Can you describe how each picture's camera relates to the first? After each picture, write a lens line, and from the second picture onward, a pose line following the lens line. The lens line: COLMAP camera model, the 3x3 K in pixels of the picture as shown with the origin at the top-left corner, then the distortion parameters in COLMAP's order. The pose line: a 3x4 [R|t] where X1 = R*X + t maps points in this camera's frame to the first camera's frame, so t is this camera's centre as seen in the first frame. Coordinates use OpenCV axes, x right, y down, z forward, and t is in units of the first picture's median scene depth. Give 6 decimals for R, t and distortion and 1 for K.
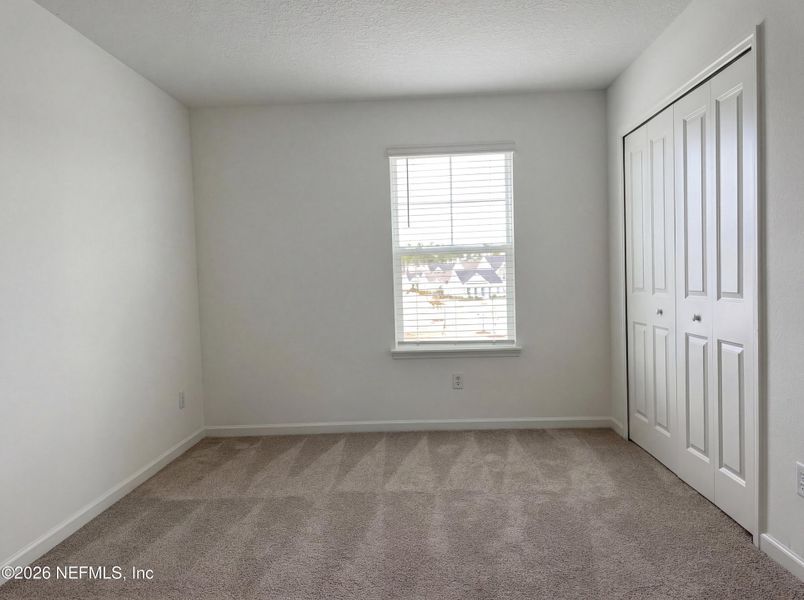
lens RADIAL K [[567.2, 0, 402.0], [0, 567.2, 300.0], [0, 0, 1]] dist [0.107237, -0.138767]
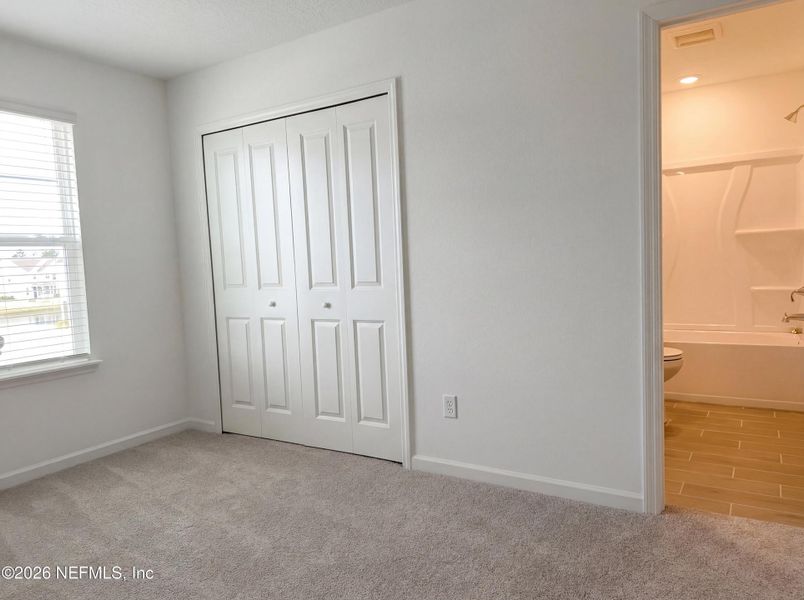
lens RADIAL K [[576.7, 0, 402.1], [0, 576.7, 308.9], [0, 0, 1]] dist [-0.003405, -0.003570]
pose [[0.475339, -0.062632, 0.877571, -0.398807], [0.060872, 0.997414, 0.038213, 0.002900], [-0.877695, 0.035255, 0.477922, 0.257115]]
